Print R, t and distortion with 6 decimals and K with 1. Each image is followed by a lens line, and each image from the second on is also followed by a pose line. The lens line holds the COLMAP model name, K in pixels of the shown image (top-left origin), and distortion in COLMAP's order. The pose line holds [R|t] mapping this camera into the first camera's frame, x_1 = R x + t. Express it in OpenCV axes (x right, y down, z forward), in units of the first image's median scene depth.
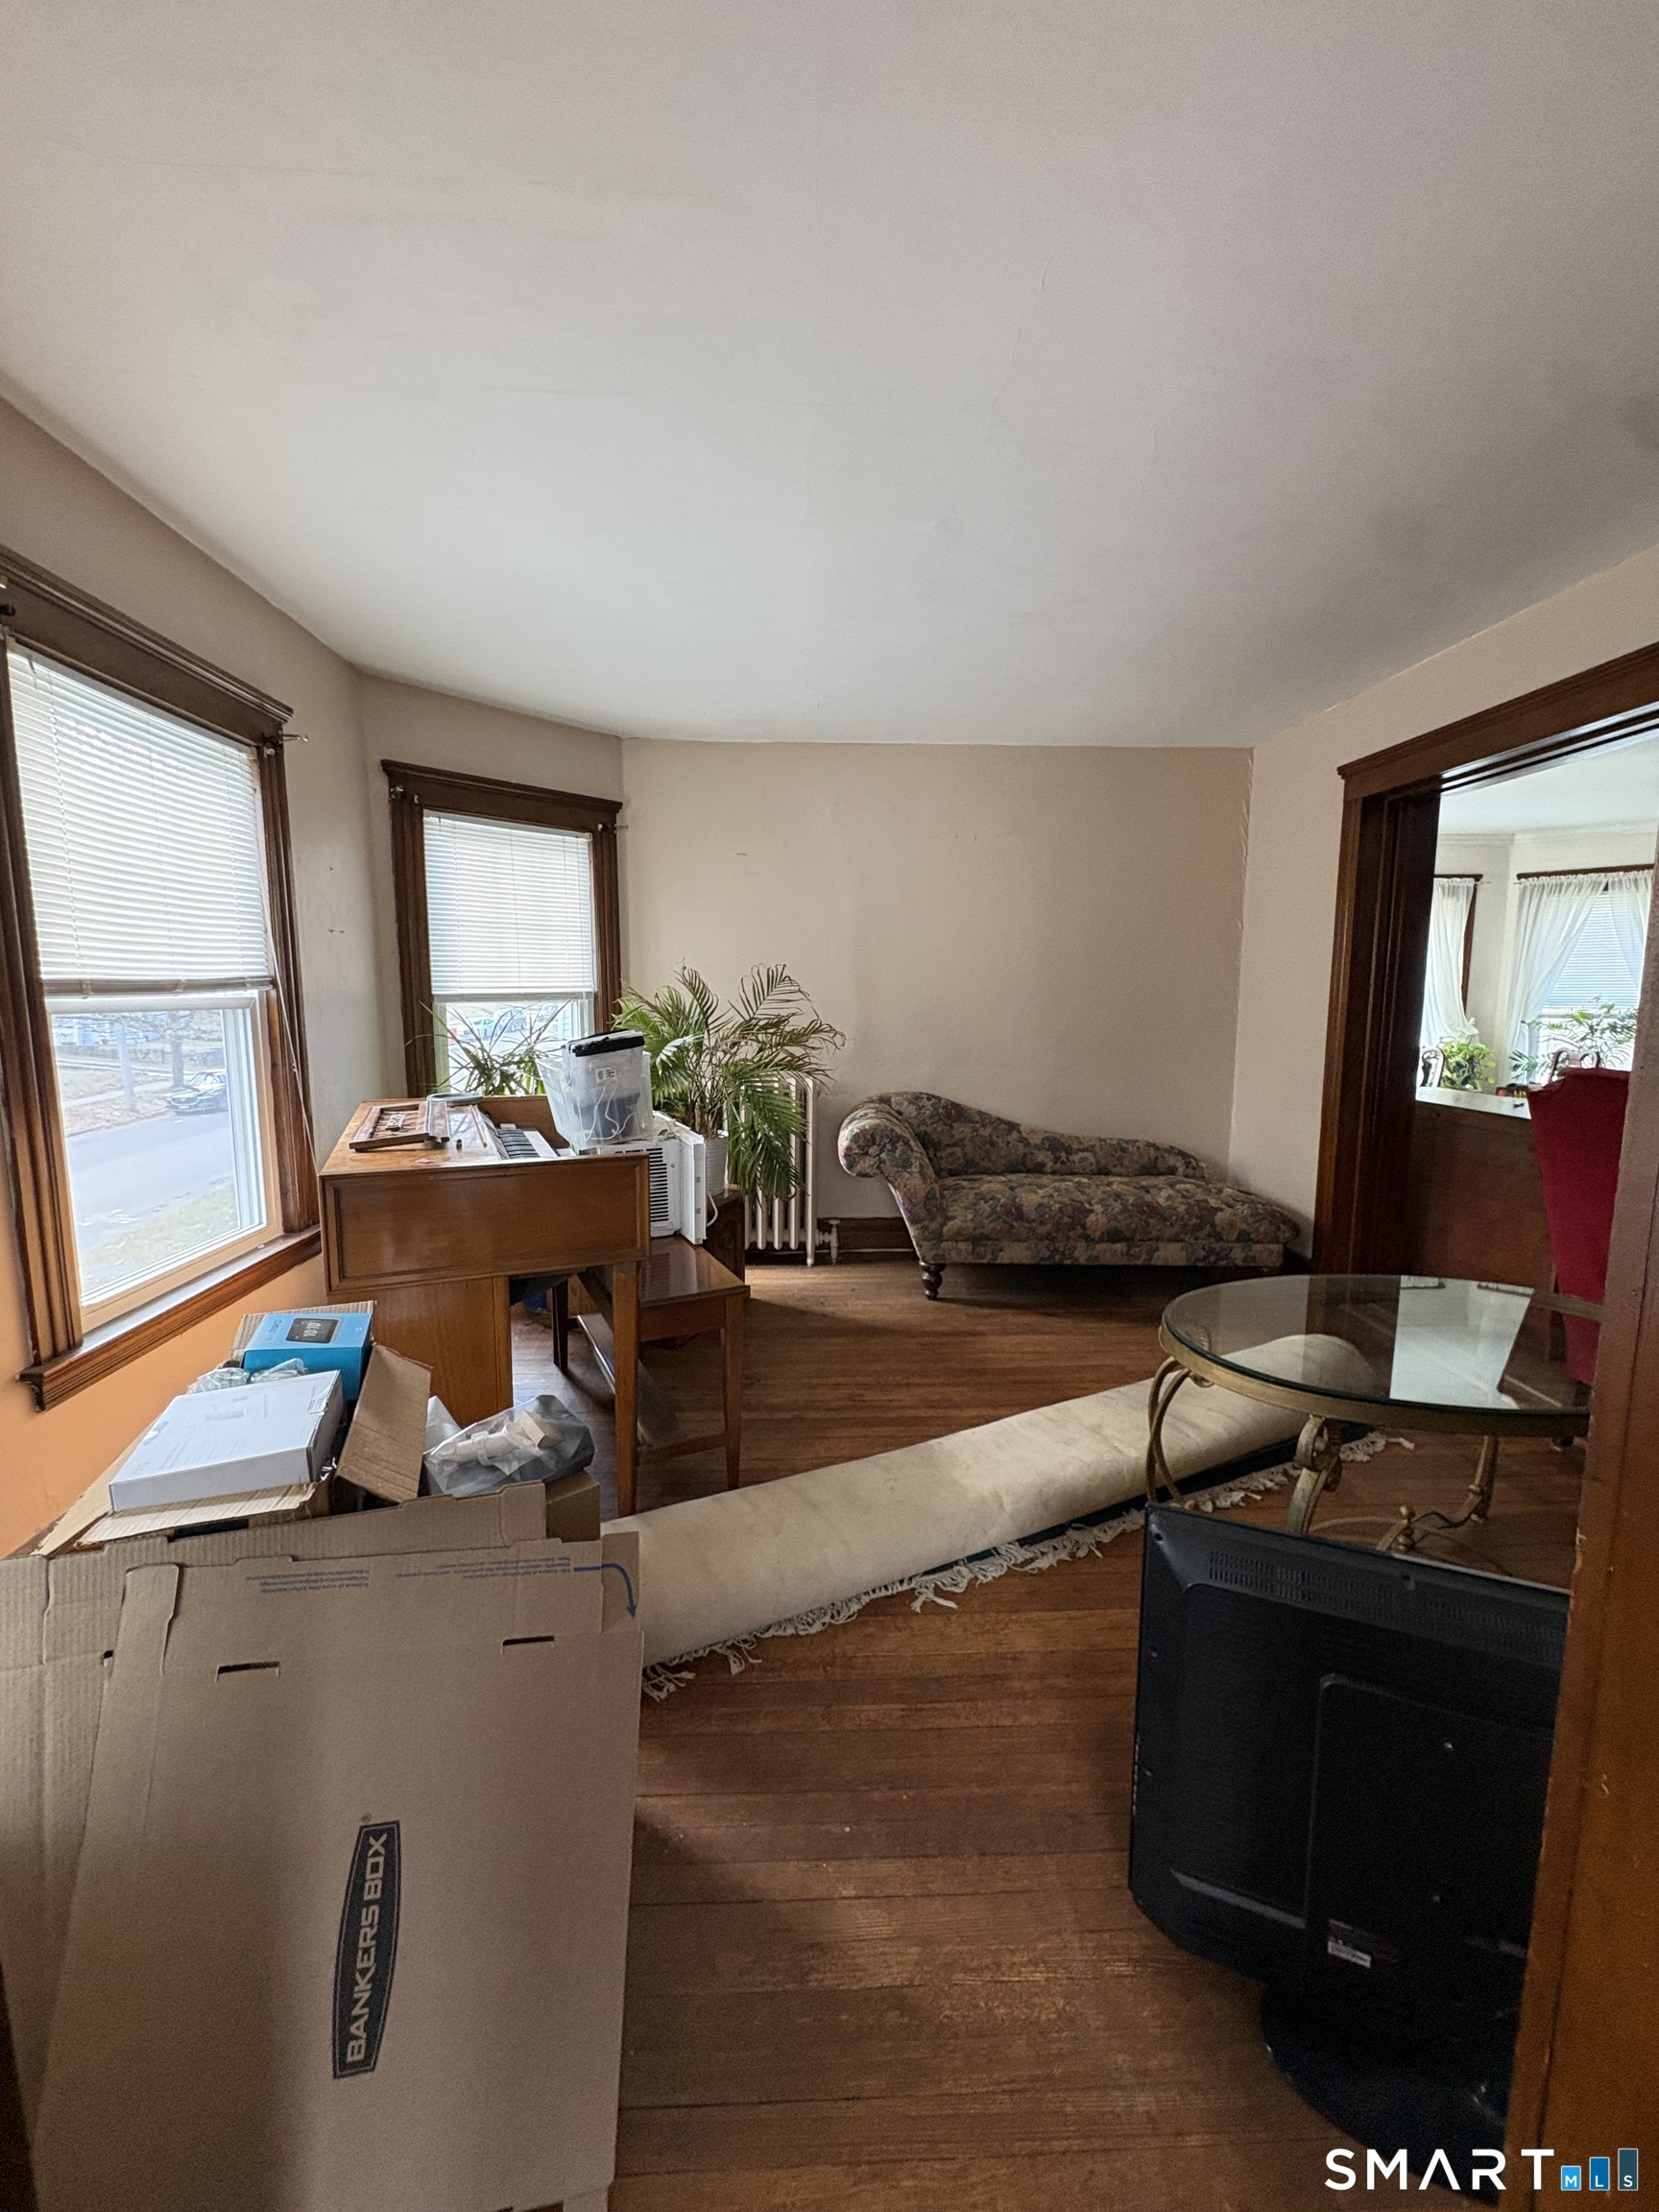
lens RADIAL K [[879.8, 0, 829.5], [0, 879.8, 1106.0], [0, 0, 1]] dist [-0.001962, -0.000154]
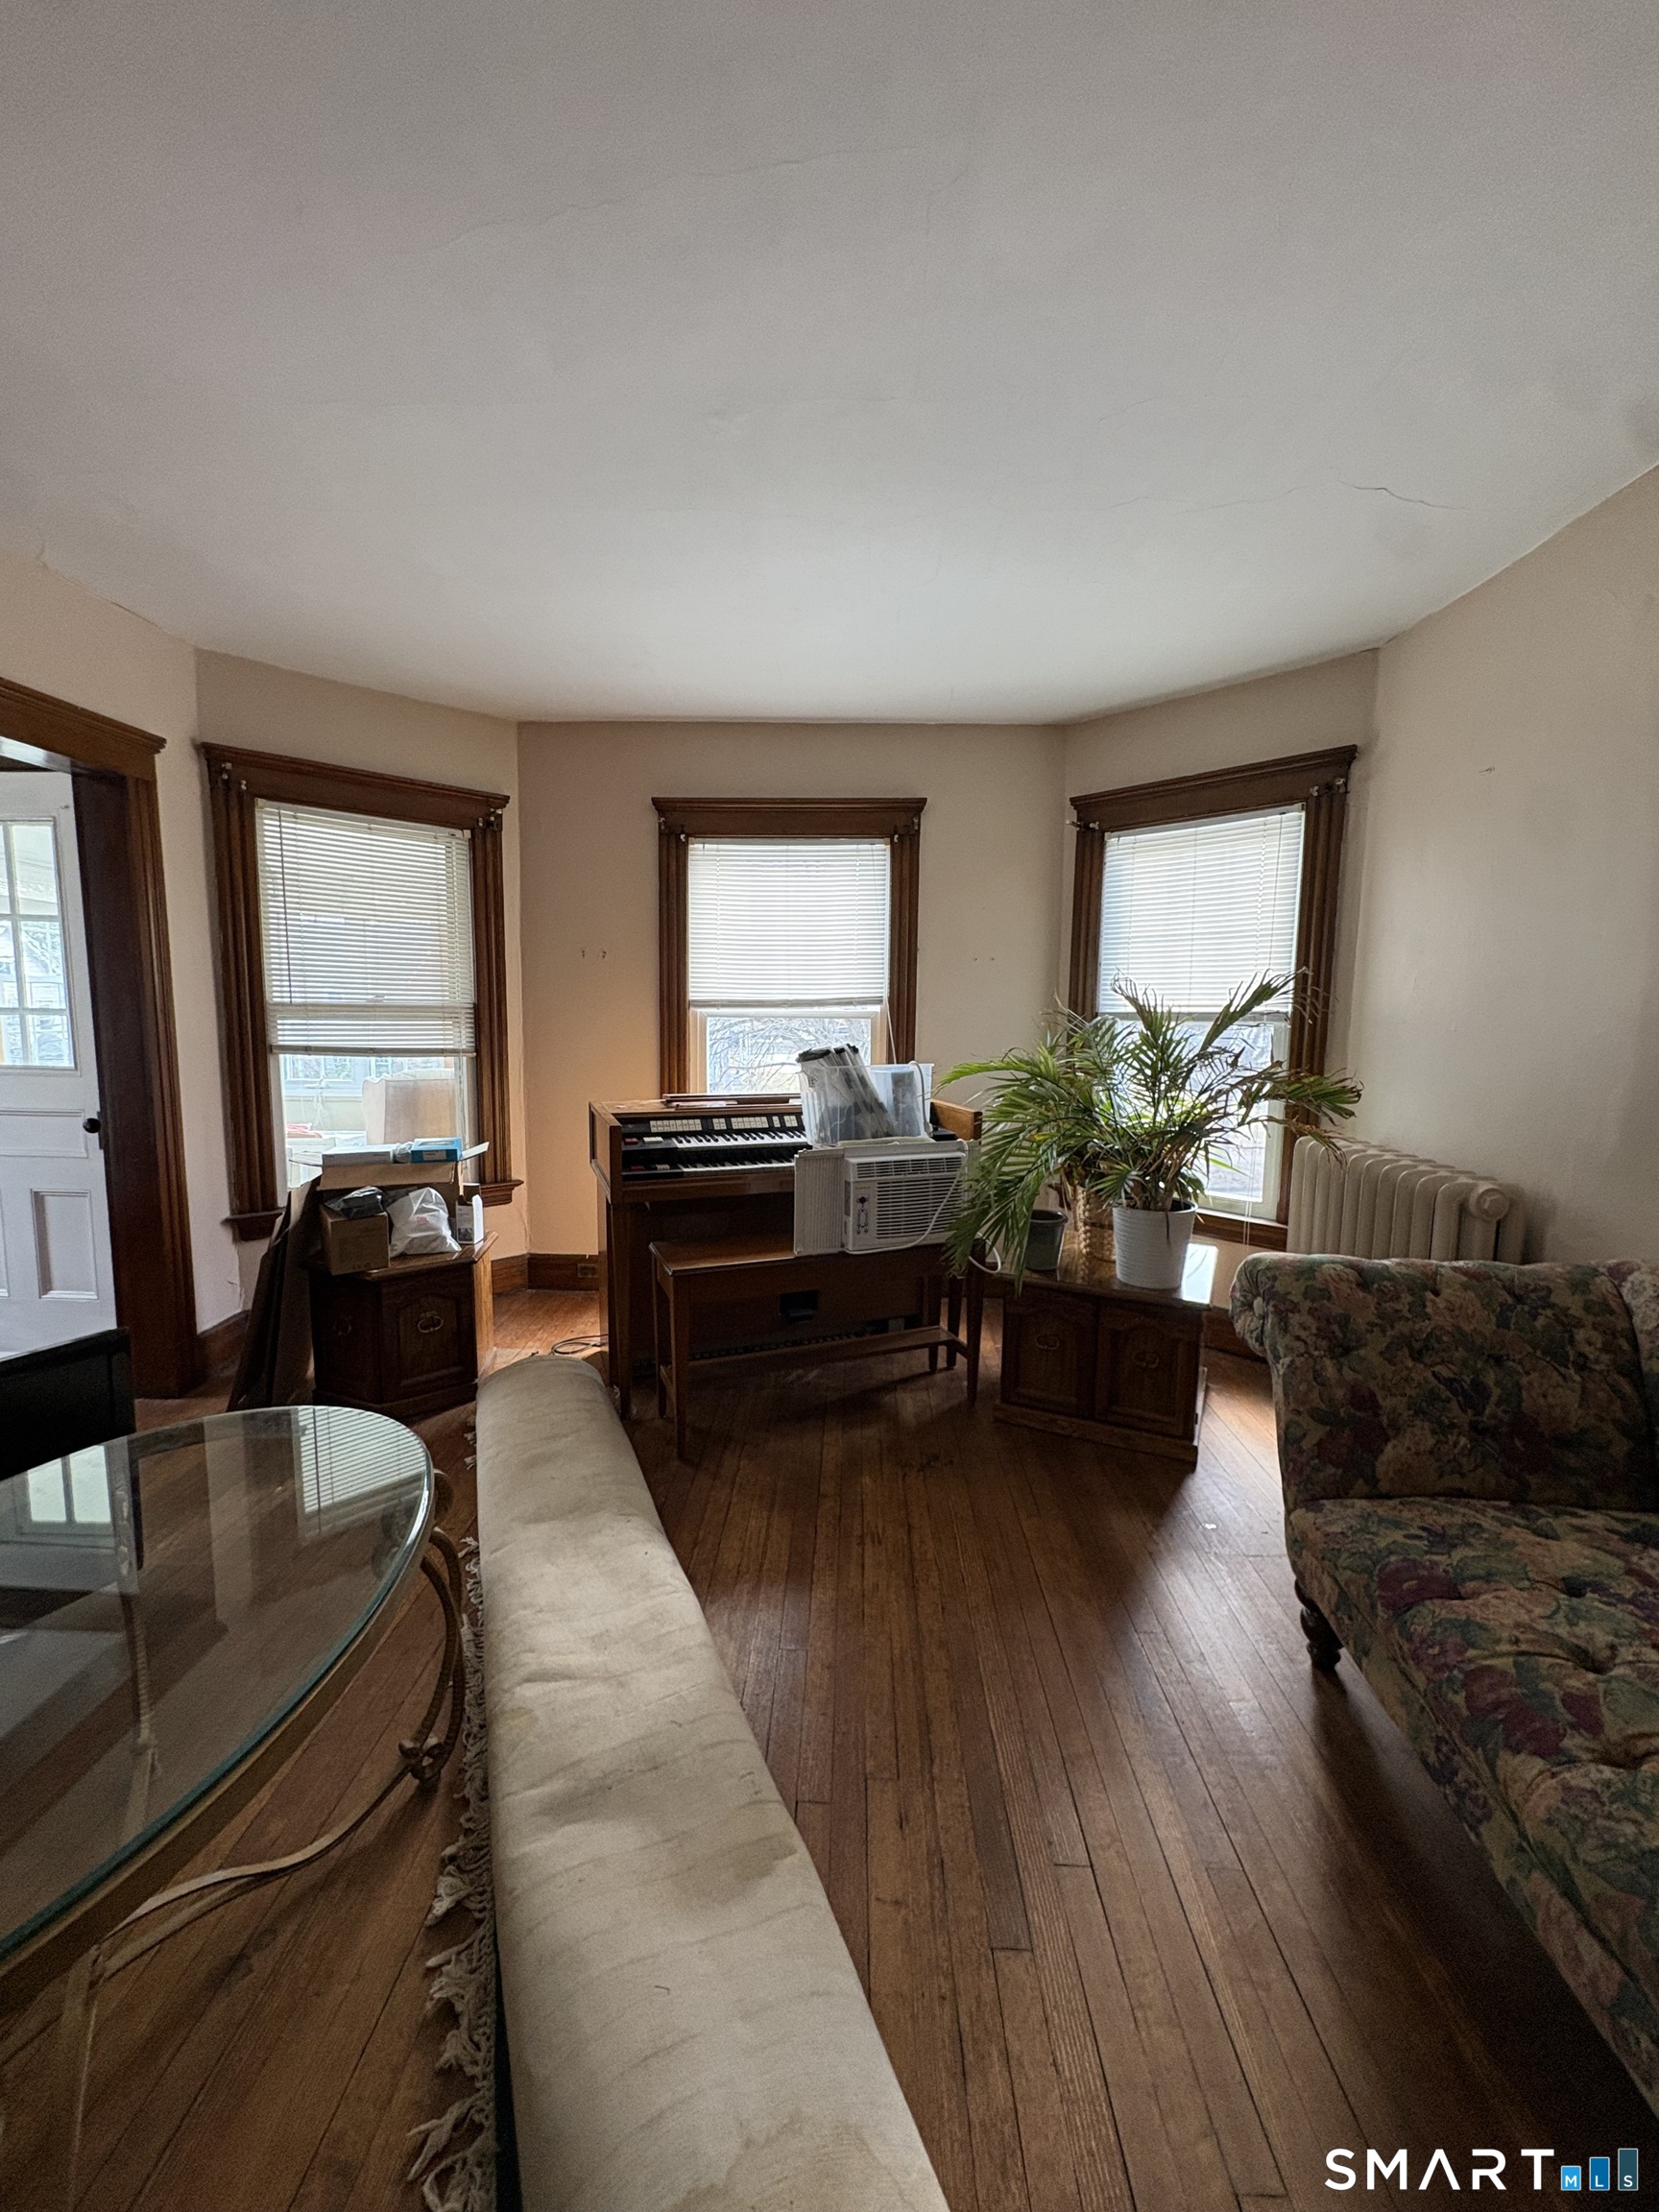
lens RADIAL K [[879.8, 0, 829.5], [0, 879.8, 1106.0], [0, 0, 1]] dist [-0.001962, -0.000154]
pose [[-0.077645, 0.114536, -0.990380, 0.619347], [-0.139474, 0.982362, 0.124543, -0.106787], [0.987177, 0.147803, -0.060301, 0.790311]]
